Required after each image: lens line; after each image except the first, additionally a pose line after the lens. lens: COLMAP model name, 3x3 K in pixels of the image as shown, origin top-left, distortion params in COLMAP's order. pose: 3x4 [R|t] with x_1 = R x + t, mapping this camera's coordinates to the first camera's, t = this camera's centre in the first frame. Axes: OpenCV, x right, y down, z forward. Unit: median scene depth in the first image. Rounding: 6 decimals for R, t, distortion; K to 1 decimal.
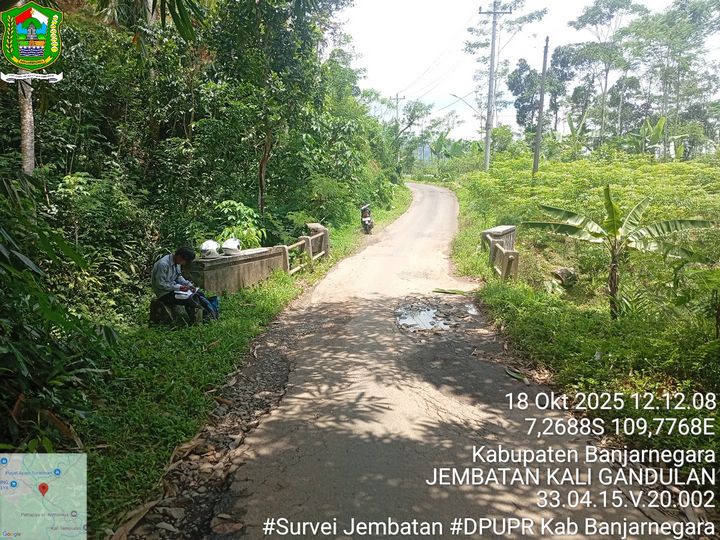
lens RADIAL K [[550.5, 0, 358.5], [0, 550.5, 270.1], [0, 0, 1]] dist [0.110606, -0.219603]
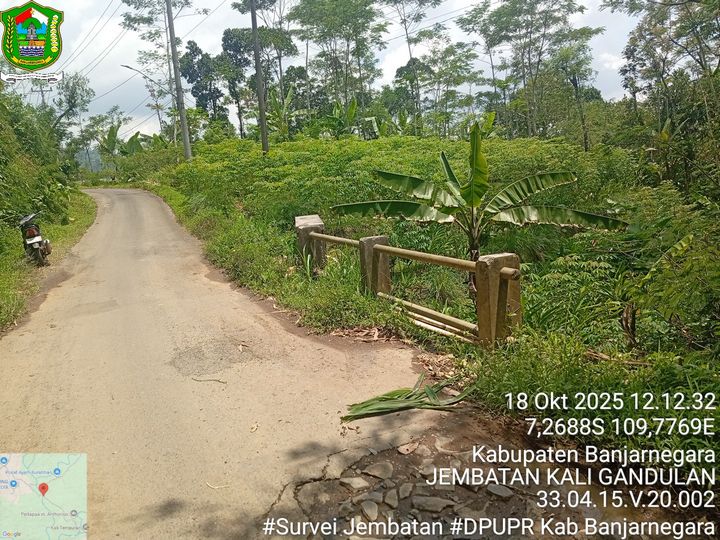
lens RADIAL K [[550.5, 0, 358.5], [0, 550.5, 270.1], [0, 0, 1]] dist [0.110606, -0.219603]
pose [[0.841573, -0.174087, 0.511321, -0.003197], [0.177429, 0.983206, 0.042722, -0.030827], [-0.510171, 0.054769, 0.858327, 0.378427]]
